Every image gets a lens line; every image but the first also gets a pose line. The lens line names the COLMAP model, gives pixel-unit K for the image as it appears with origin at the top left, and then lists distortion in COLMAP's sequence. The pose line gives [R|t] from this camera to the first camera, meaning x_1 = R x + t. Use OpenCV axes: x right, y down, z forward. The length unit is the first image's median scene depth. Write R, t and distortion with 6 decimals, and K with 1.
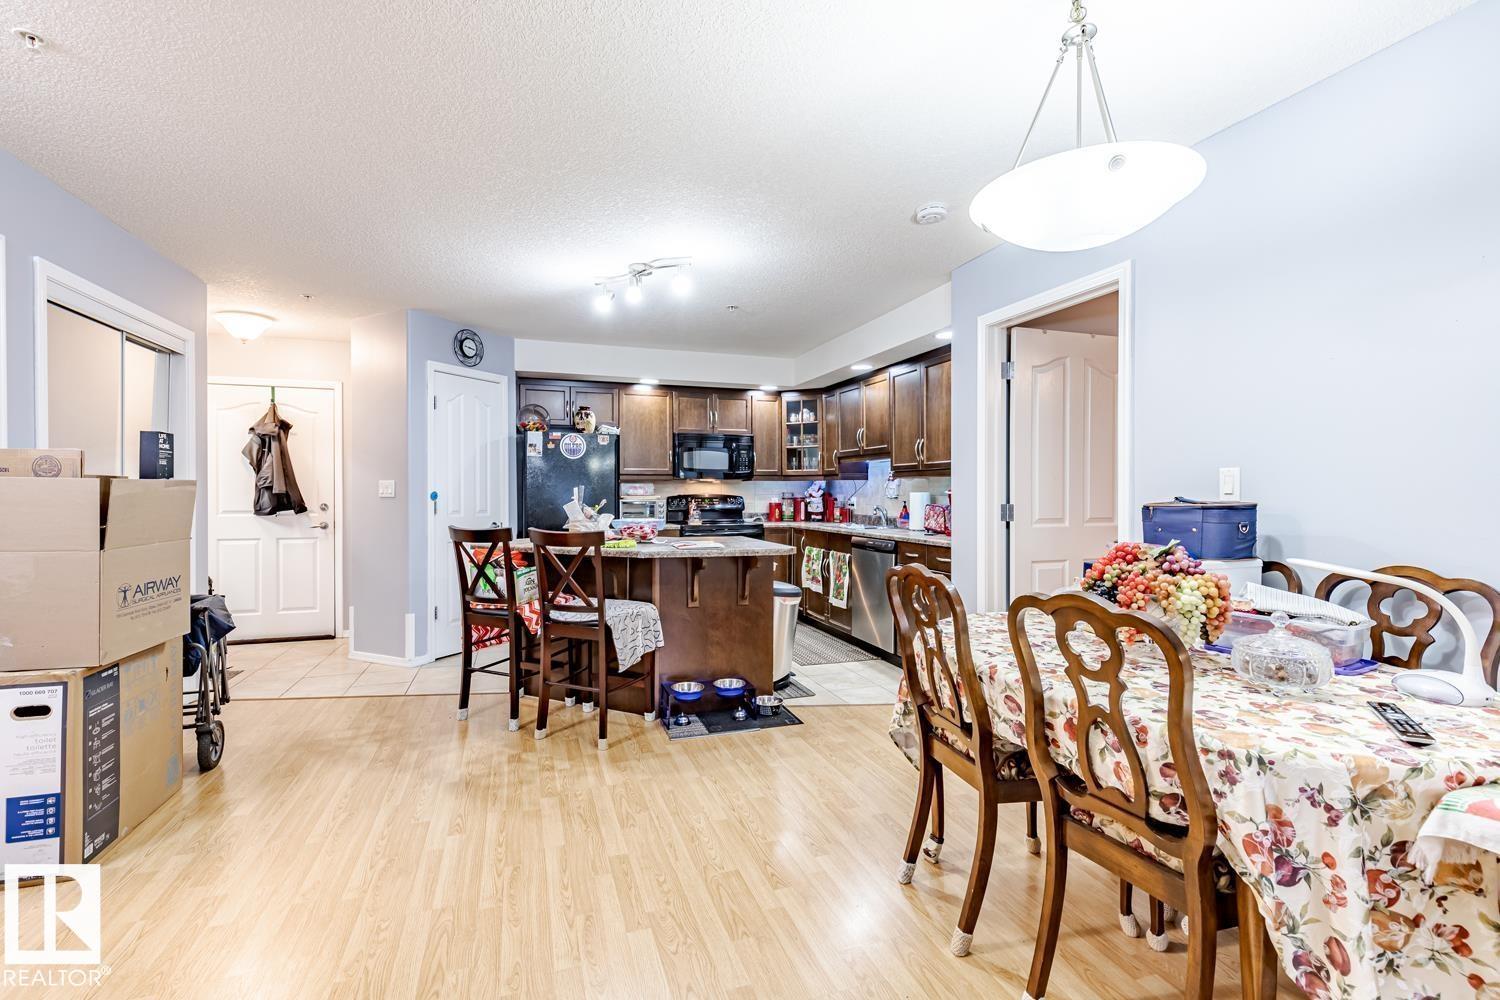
lens RADIAL K [[675.3, 0, 743.9], [0, 675.3, 497.1], [0, 0, 1]] dist [0.003109, 0.000138]
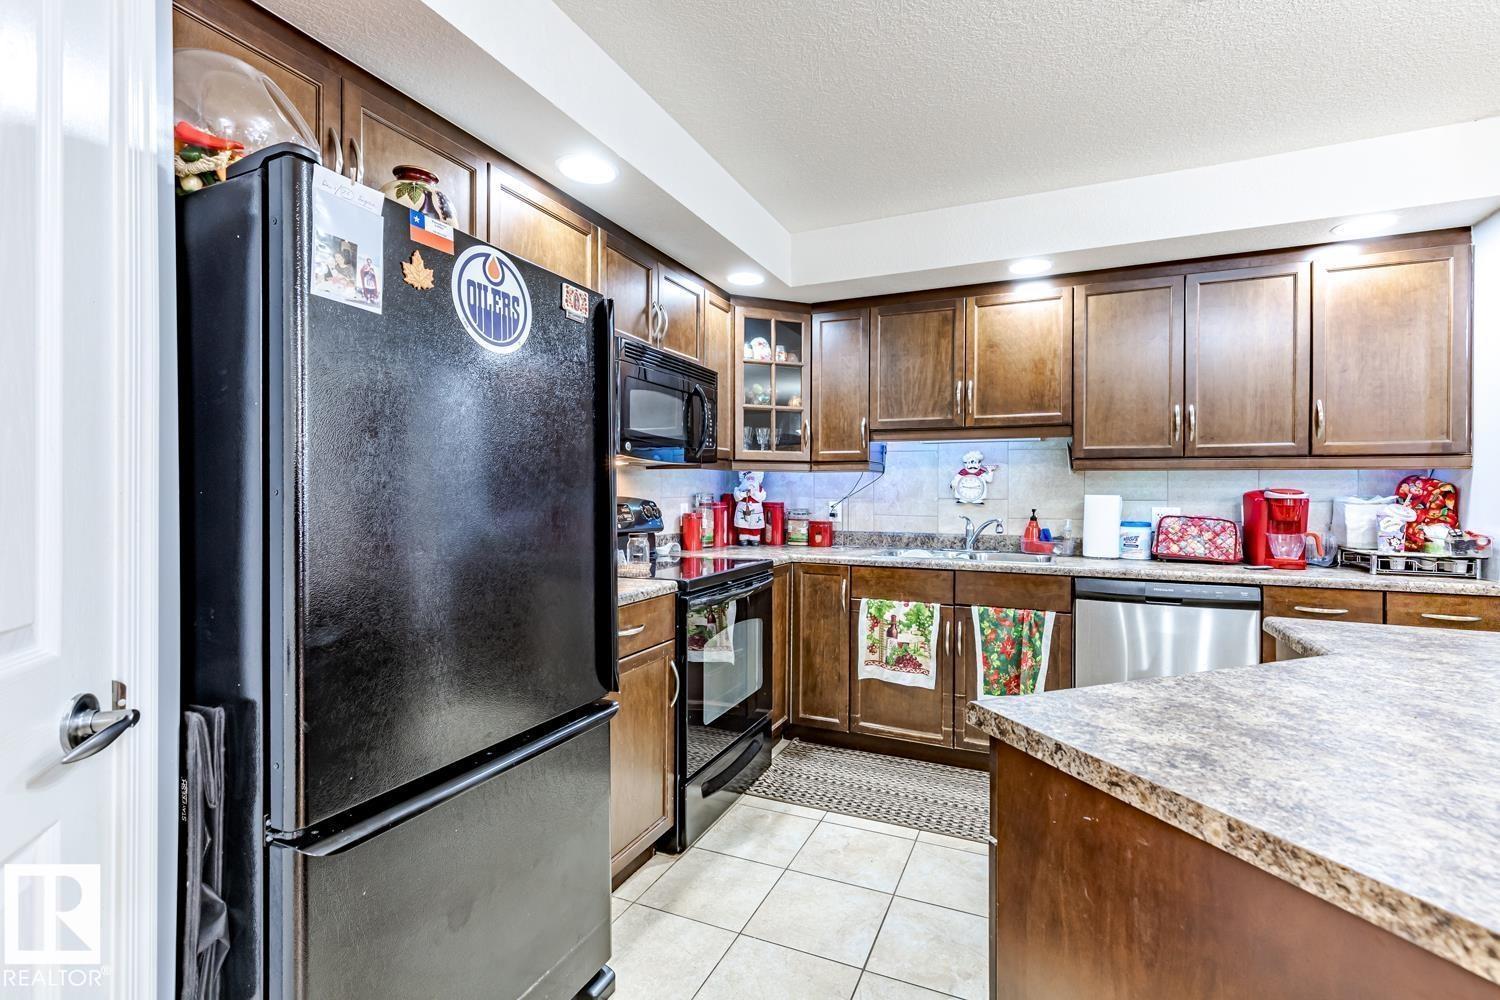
lens RADIAL K [[675.3, 0, 764.5], [0, 675.3, 492.6], [0, 0, 1]] dist [0.003109, 0.000138]
pose [[0.673515, 0.003166, 0.739167, -0.316886], [0.001160, 0.999985, -0.005340, -0.004770], [-0.739173, 0.004454, 0.673501, 0.664398]]
